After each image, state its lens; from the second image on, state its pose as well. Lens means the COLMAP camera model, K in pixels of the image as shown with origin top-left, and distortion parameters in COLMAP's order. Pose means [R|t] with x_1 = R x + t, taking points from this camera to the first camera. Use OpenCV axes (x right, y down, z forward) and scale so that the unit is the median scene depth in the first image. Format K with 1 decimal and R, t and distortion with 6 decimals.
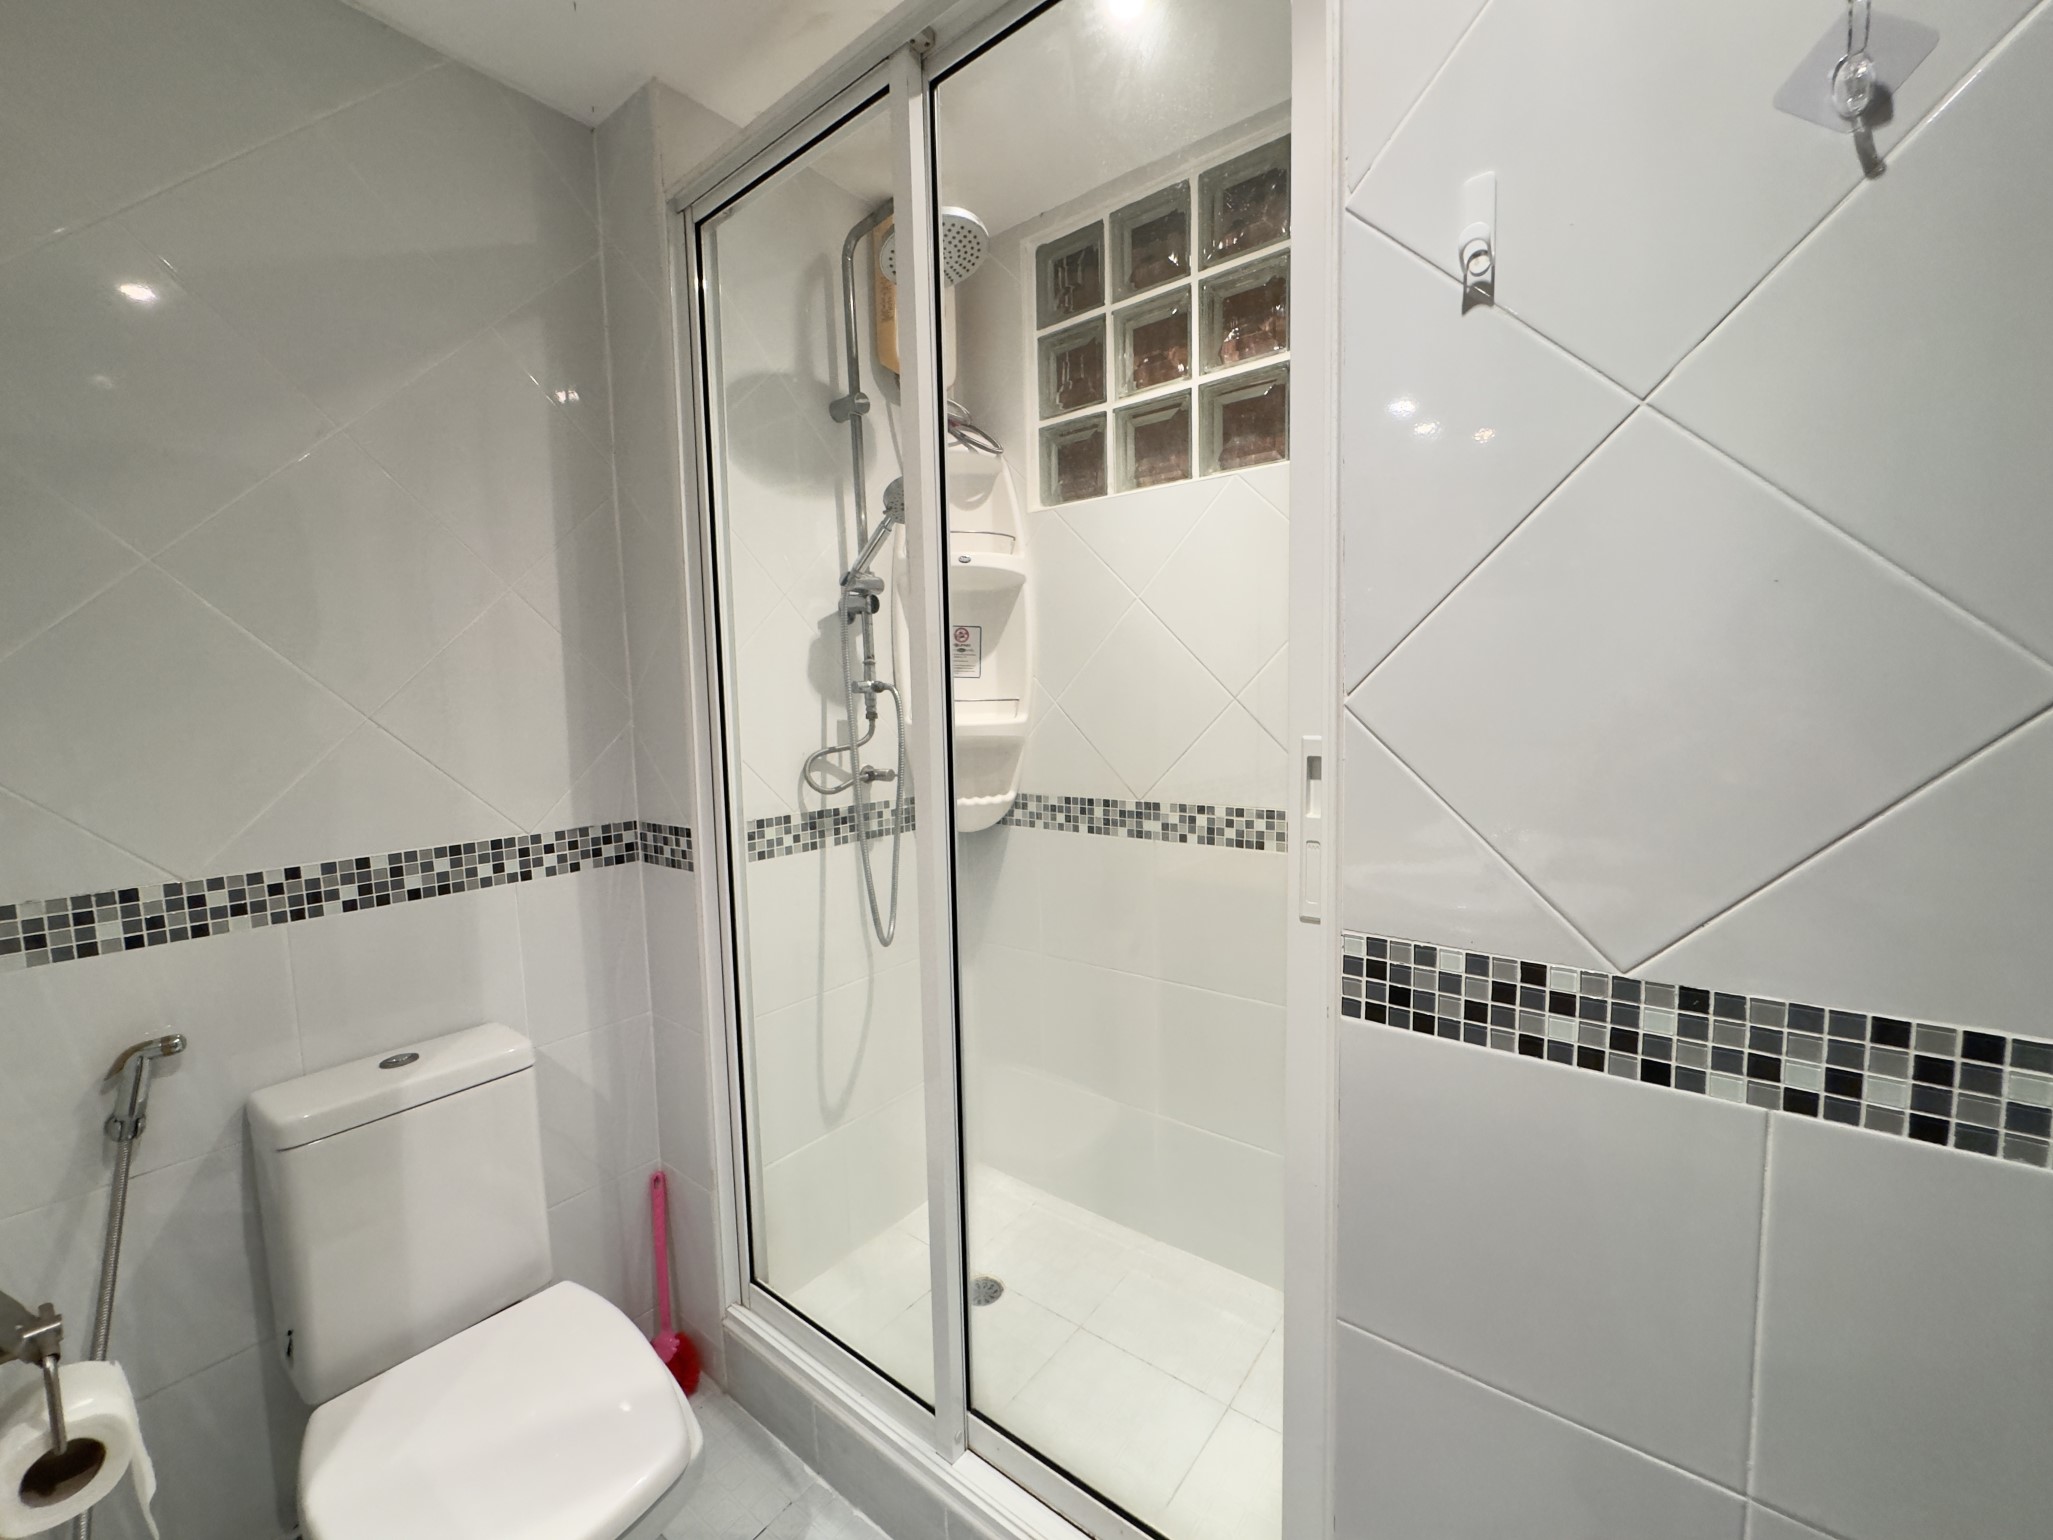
lens RADIAL K [[816.1, 0, 1026.5], [0, 816.1, 770.0], [0, 0, 1]] dist [-0.001369, -0.000126]
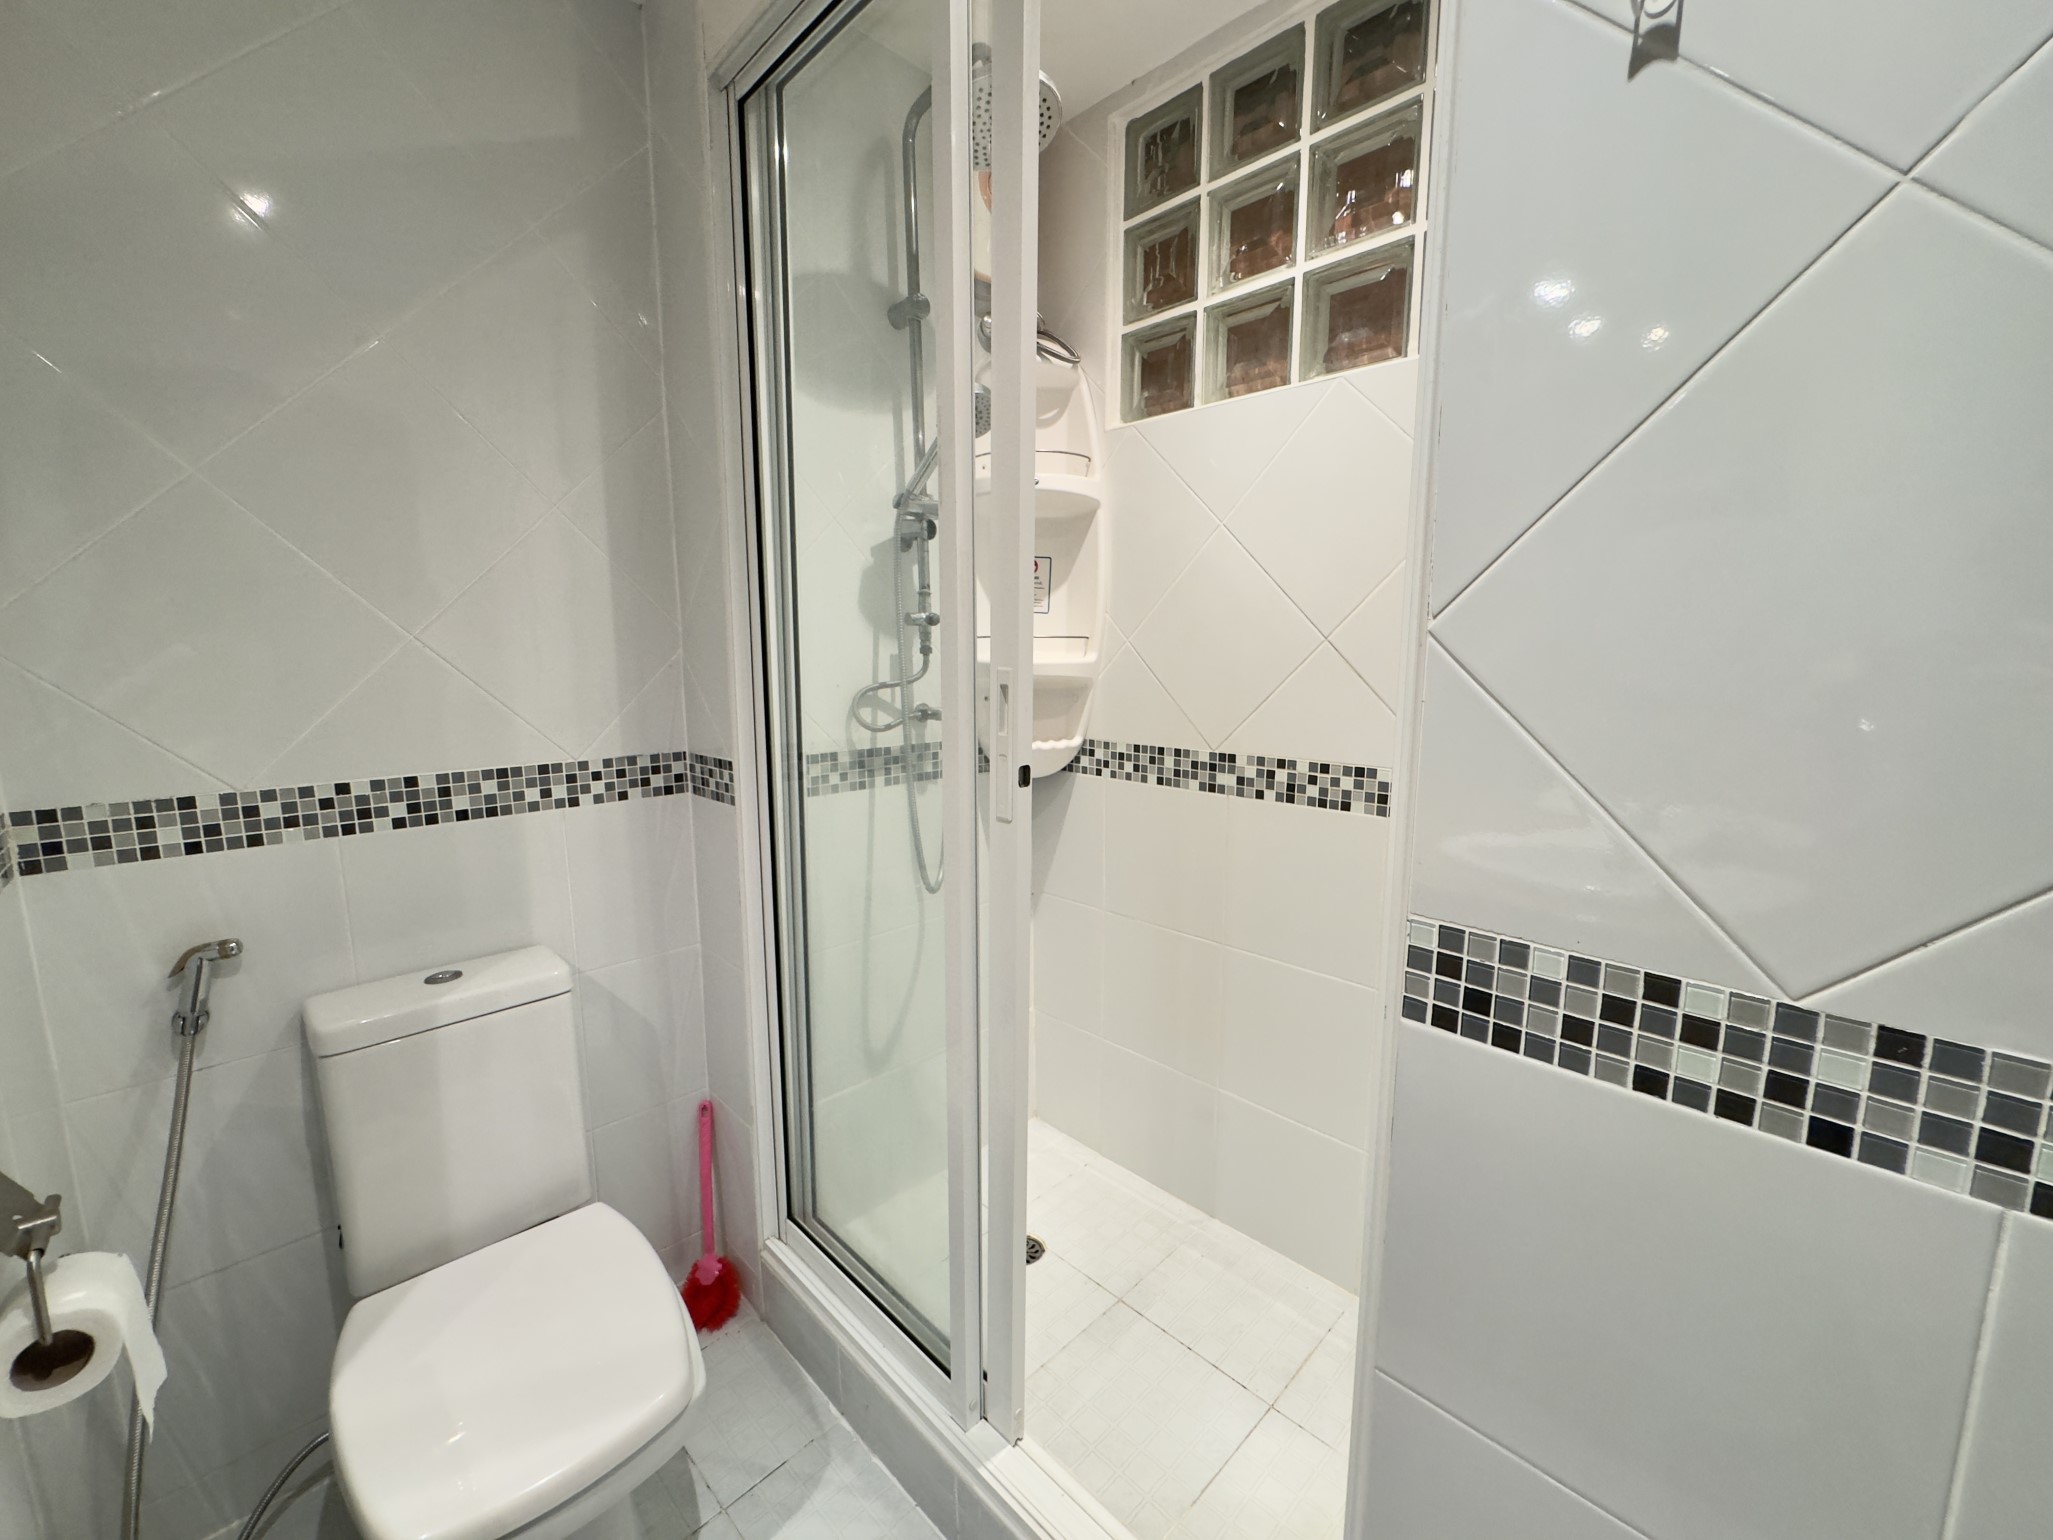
lens RADIAL K [[817.2, 0, 1026.5], [0, 817.2, 770.0], [0, 0, 1]] dist [-0.001382, -0.000539]
pose [[0.991343, 0.041050, -0.124713, 0.061842], [-0.033178, 0.997362, 0.064556, 0.008708], [0.127034, -0.059859, 0.990090, 0.093782]]
